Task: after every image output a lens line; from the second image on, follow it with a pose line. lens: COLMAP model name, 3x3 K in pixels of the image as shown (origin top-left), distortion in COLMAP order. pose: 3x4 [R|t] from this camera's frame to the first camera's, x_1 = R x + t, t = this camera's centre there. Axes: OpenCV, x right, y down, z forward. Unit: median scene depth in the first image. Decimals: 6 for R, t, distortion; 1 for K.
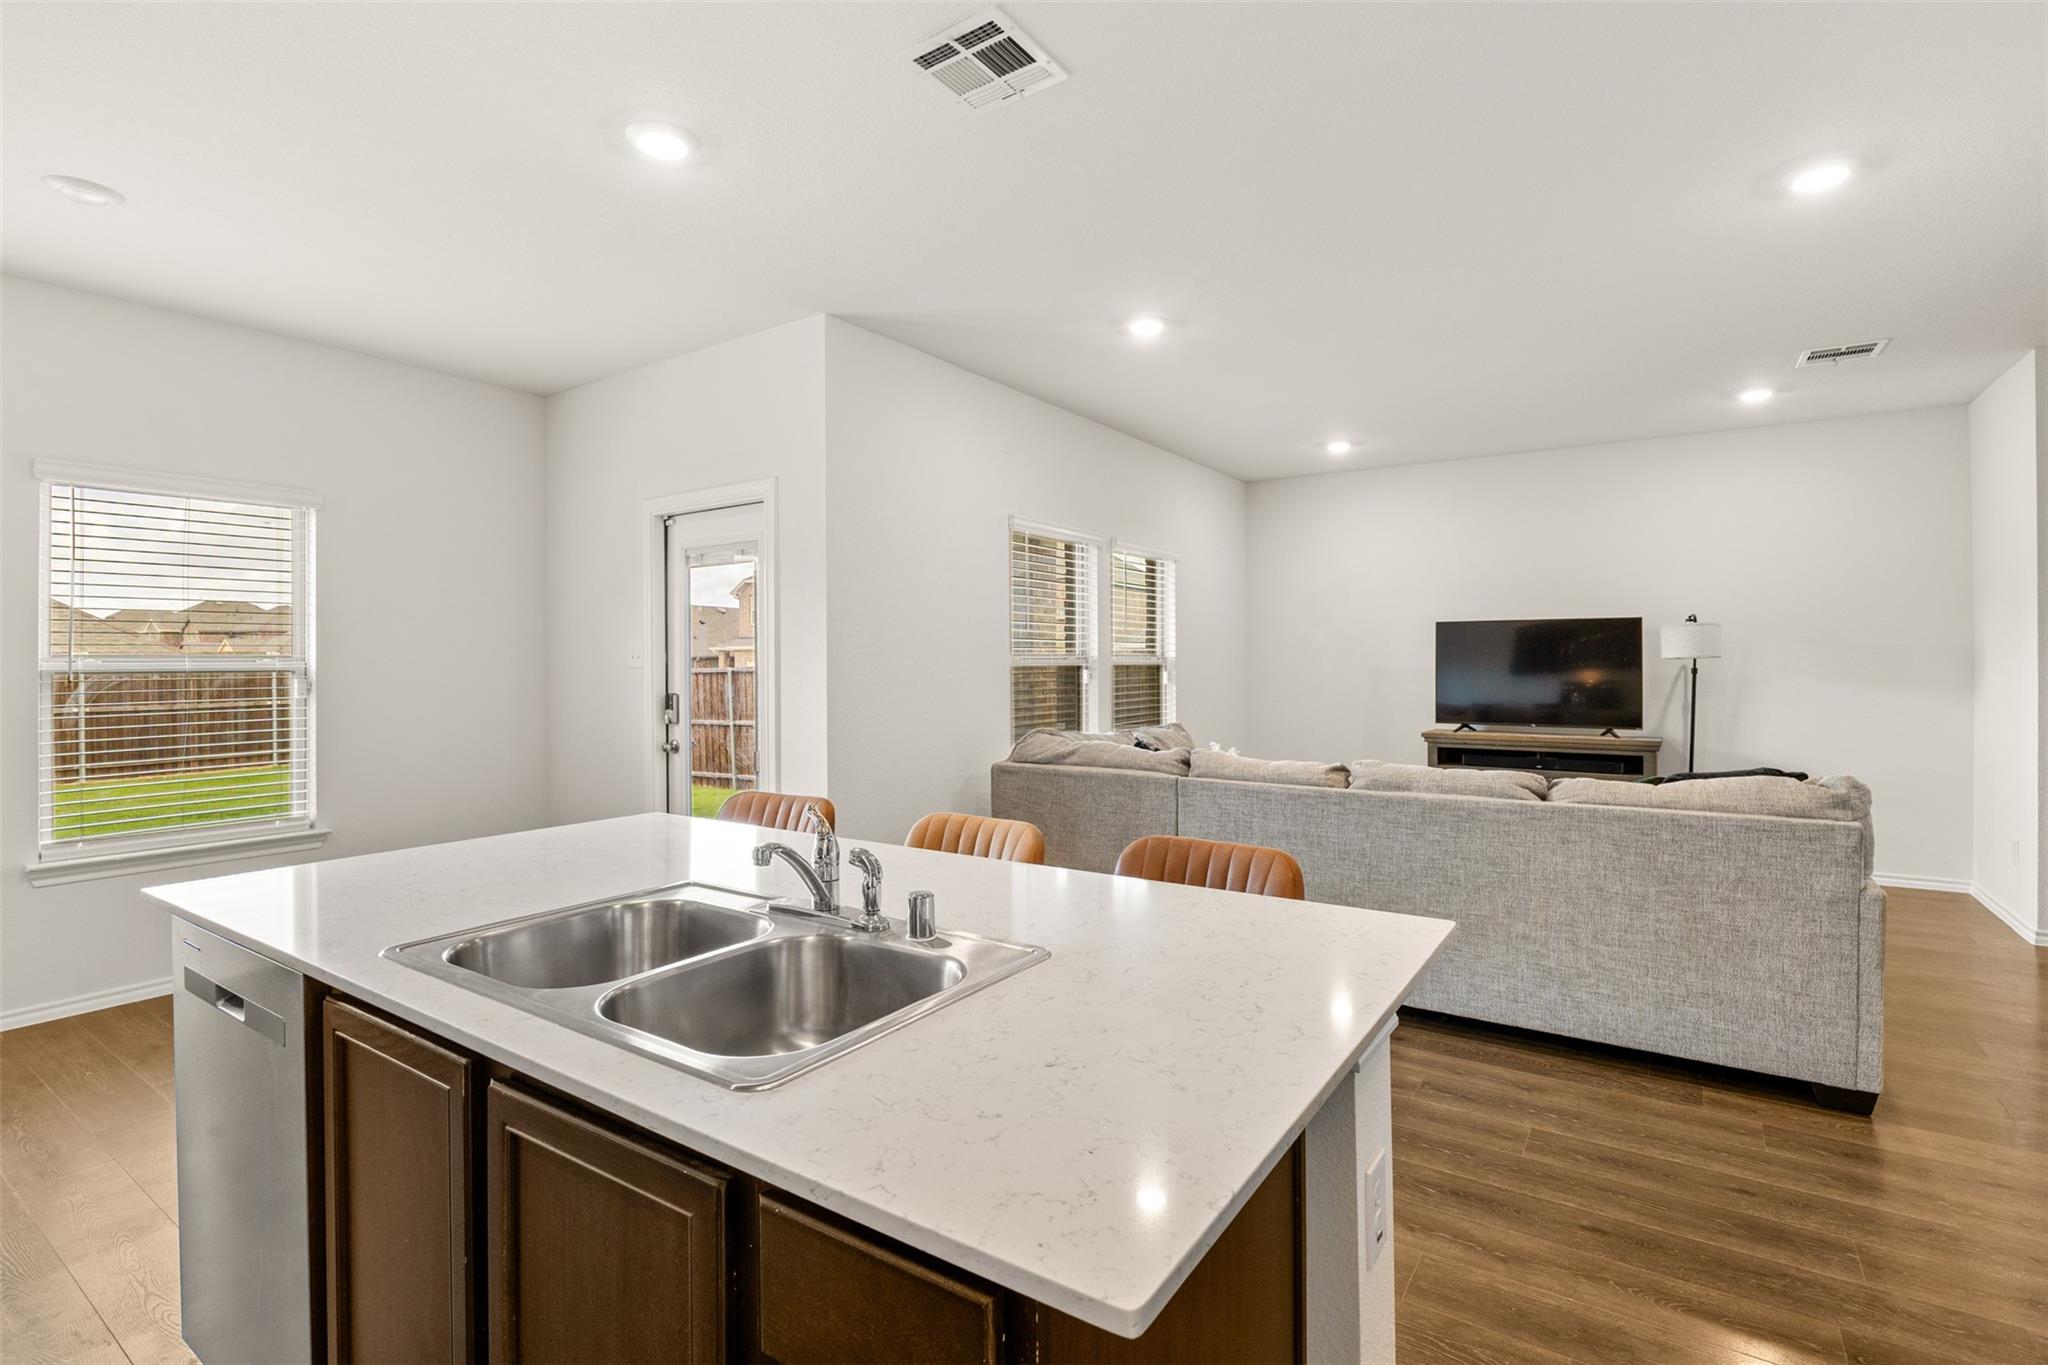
lens RADIAL K [[962.4, 0, 1024.0], [0, 962.4, 682.5], [0, 0, 1]] dist [0.001580, 0.000150]
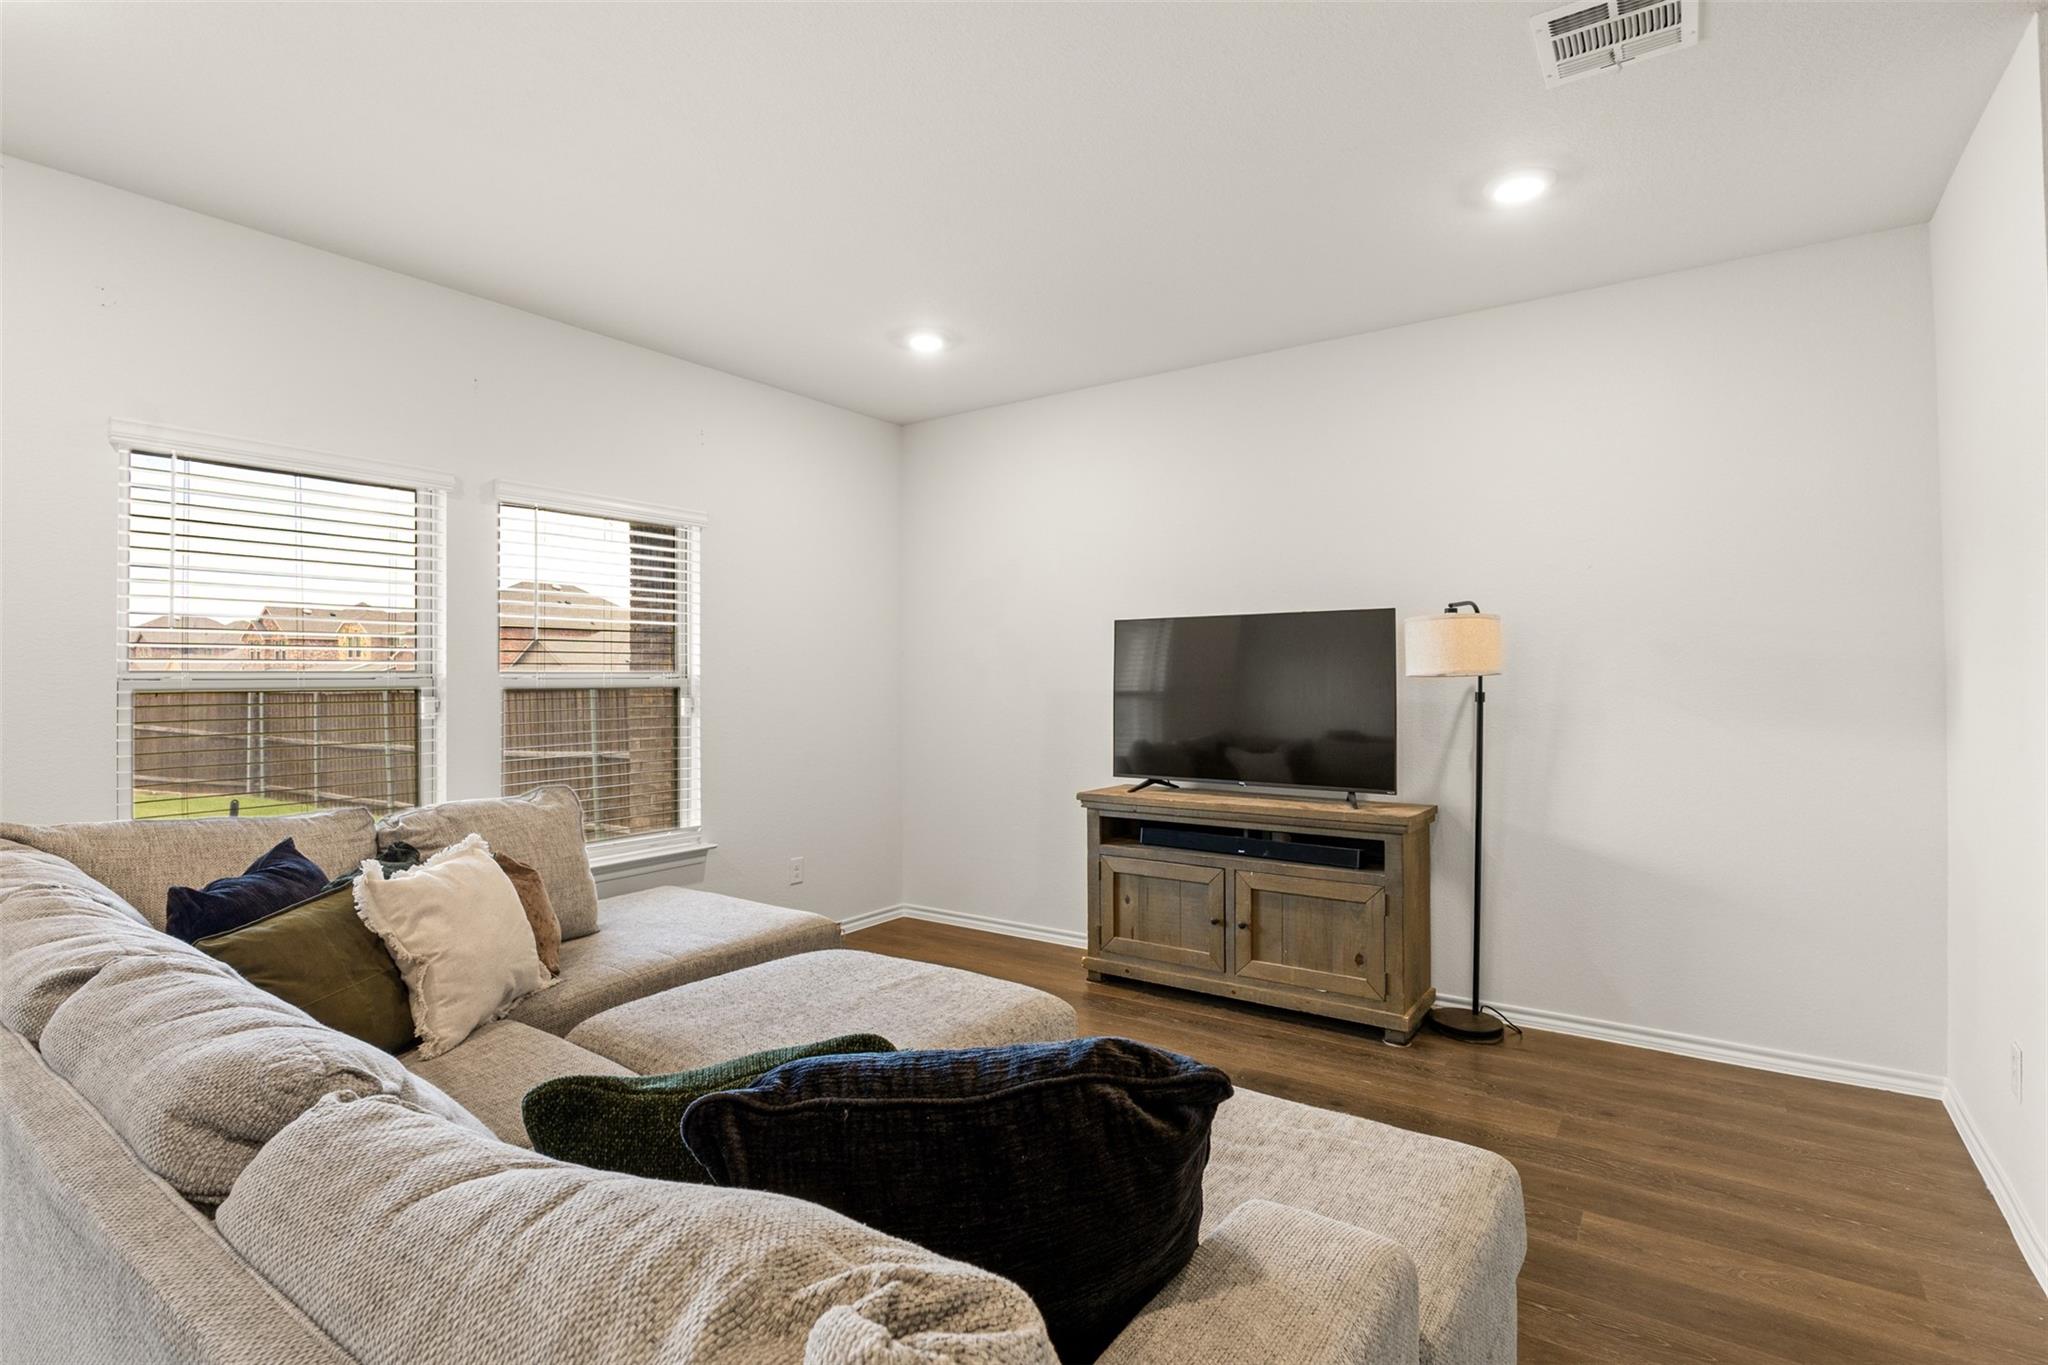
lens RADIAL K [[962.4, 0, 1024.0], [0, 962.4, 682.5], [0, 0, 1]] dist [0.001580, 0.000150]
pose [[0.999742, -0.001236, -0.022694, 0.394628], [0.000928, 0.999908, -0.013555, -0.012050], [0.022709, 0.013531, 0.999651, 0.365706]]
